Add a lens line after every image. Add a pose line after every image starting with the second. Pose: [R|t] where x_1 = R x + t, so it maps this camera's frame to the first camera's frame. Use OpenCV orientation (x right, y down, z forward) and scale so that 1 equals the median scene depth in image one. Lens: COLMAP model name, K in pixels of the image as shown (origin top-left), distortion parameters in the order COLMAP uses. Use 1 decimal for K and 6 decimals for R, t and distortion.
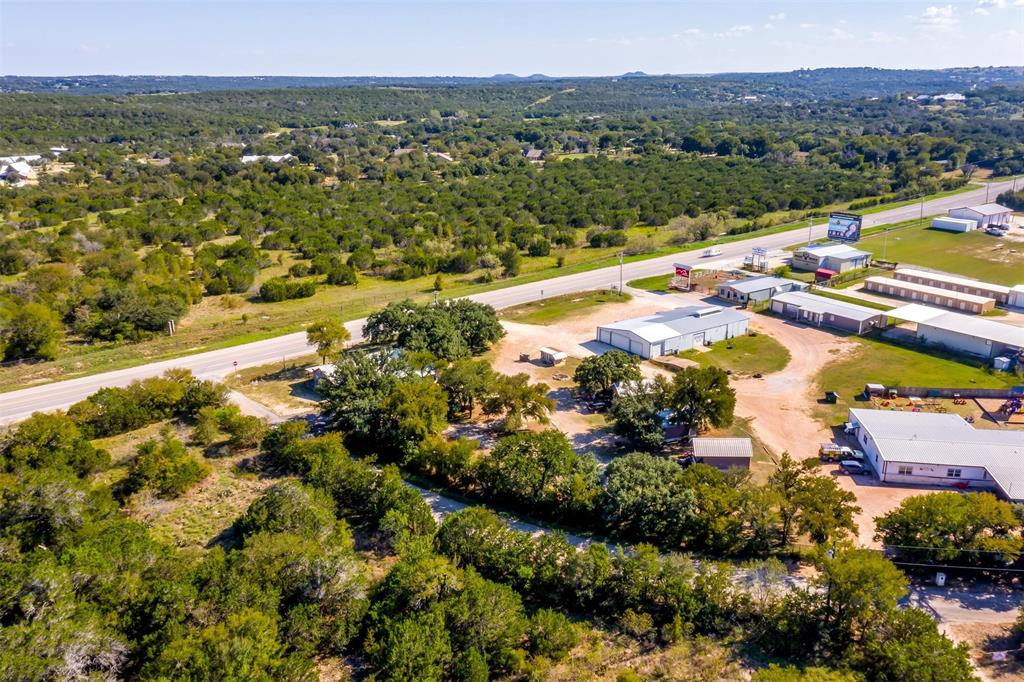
lens RADIAL K [[813.1, 0, 510.8], [0, 813.1, 368.1], [0, 0, 1]] dist [0.007752, 0.004105]
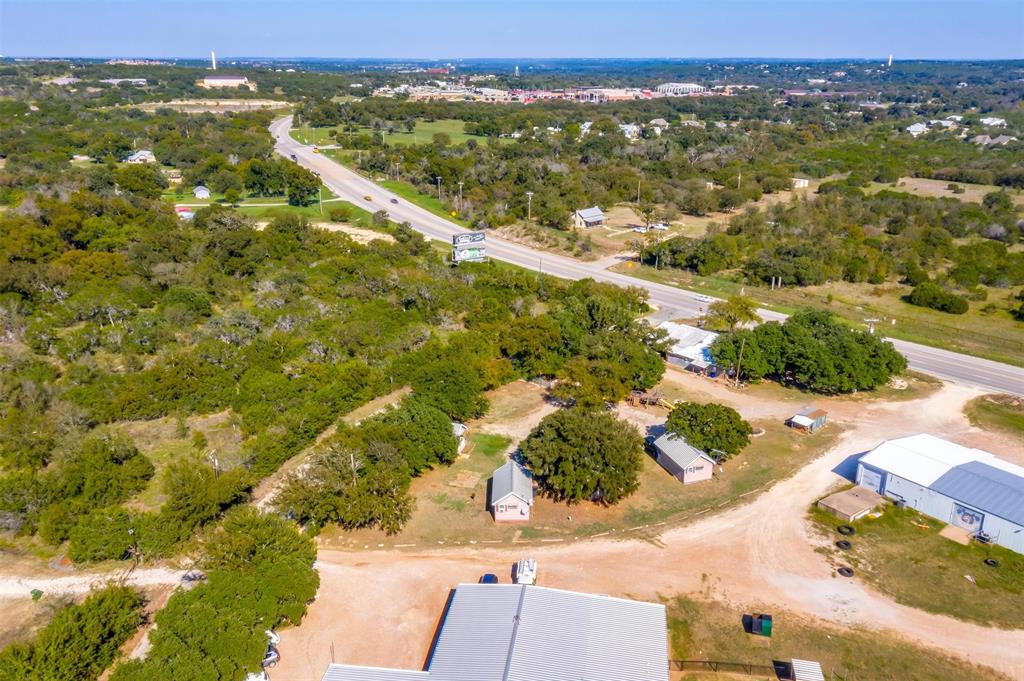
lens RADIAL K [[813.1, 0, 510.8], [0, 813.1, 367.6], [0, 0, 1]] dist [0.007752, 0.004105]
pose [[0.012457, 0.349293, -0.936931, 0.640409], [-0.330678, 0.885722, 0.325805, -0.184883], [0.943662, 0.305764, 0.126537, 0.530869]]
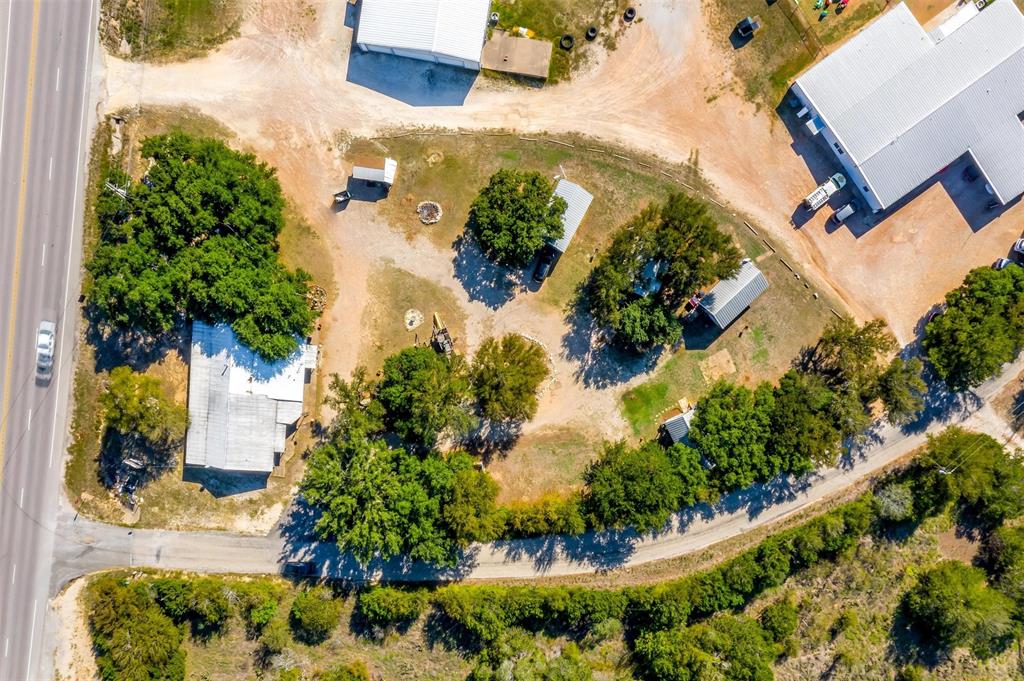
lens RADIAL K [[813.1, 0, 510.8], [0, 813.1, 367.6], [0, 0, 1]] dist [0.007752, 0.004105]
pose [[0.708891, -0.699210, -0.092628, 0.068803], [0.247707, 0.123843, 0.960887, -0.522983], [-0.660390, -0.704108, 0.260990, 0.542968]]
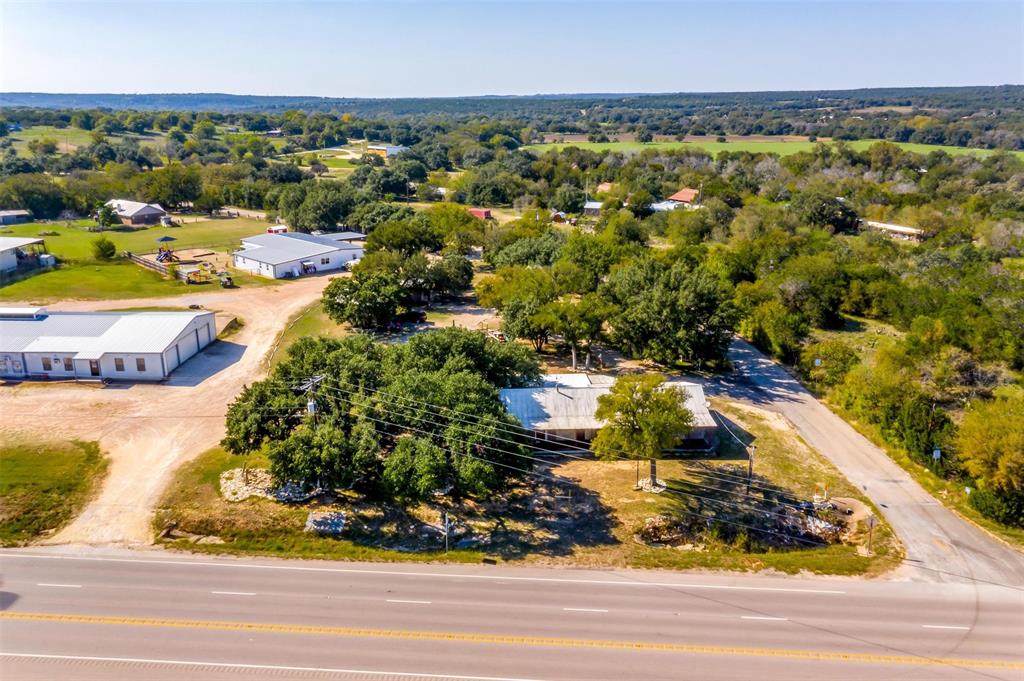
lens RADIAL K [[813.1, 0, 510.8], [0, 813.1, 367.6], [0, 0, 1]] dist [0.007752, 0.004105]
pose [[-0.794211, -0.189106, 0.577467, -0.349593], [0.205090, 0.811150, 0.547699, -0.261998], [-0.571985, 0.553421, -0.605440, 1.088528]]
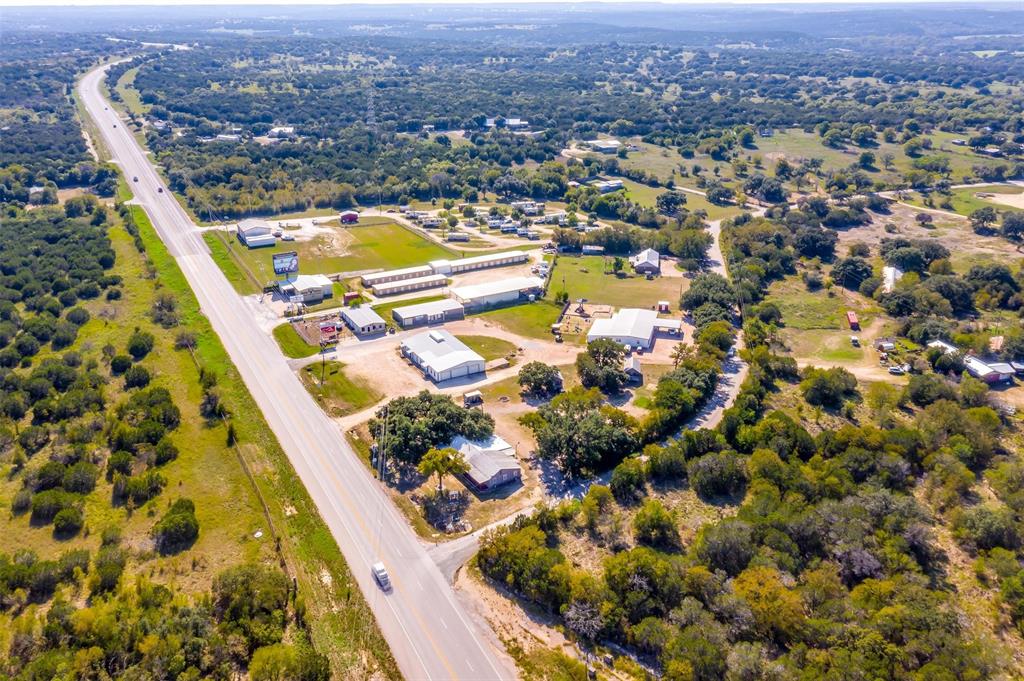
lens RADIAL K [[813.1, 0, 510.8], [0, 813.1, 367.6], [0, 0, 1]] dist [0.007752, 0.004105]
pose [[0.120080, -0.402565, 0.907481, -1.050504], [0.344771, 0.874112, 0.342141, -0.453377], [-0.930974, 0.271789, 0.243756, 0.487327]]
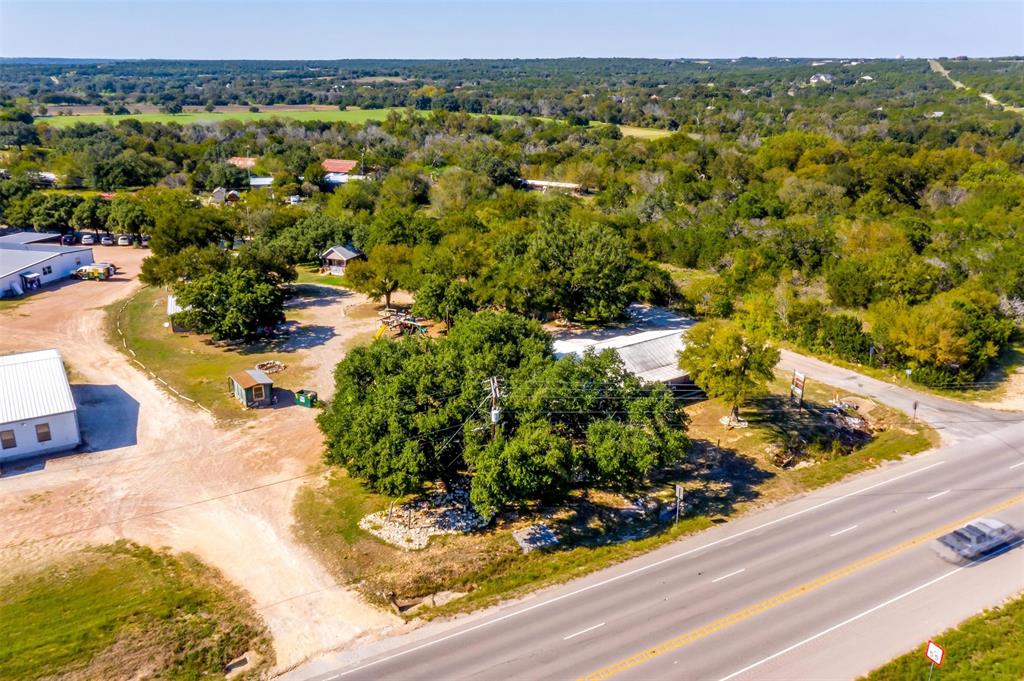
lens RADIAL K [[813.1, 0, 510.8], [0, 813.1, 367.6], [0, 0, 1]] dist [0.007752, 0.004105]
pose [[-0.998309, -0.028612, 0.050611, -0.107804], [0.010224, 0.770560, 0.637286, -0.282776], [-0.057233, 0.636725, -0.768964, 1.157293]]
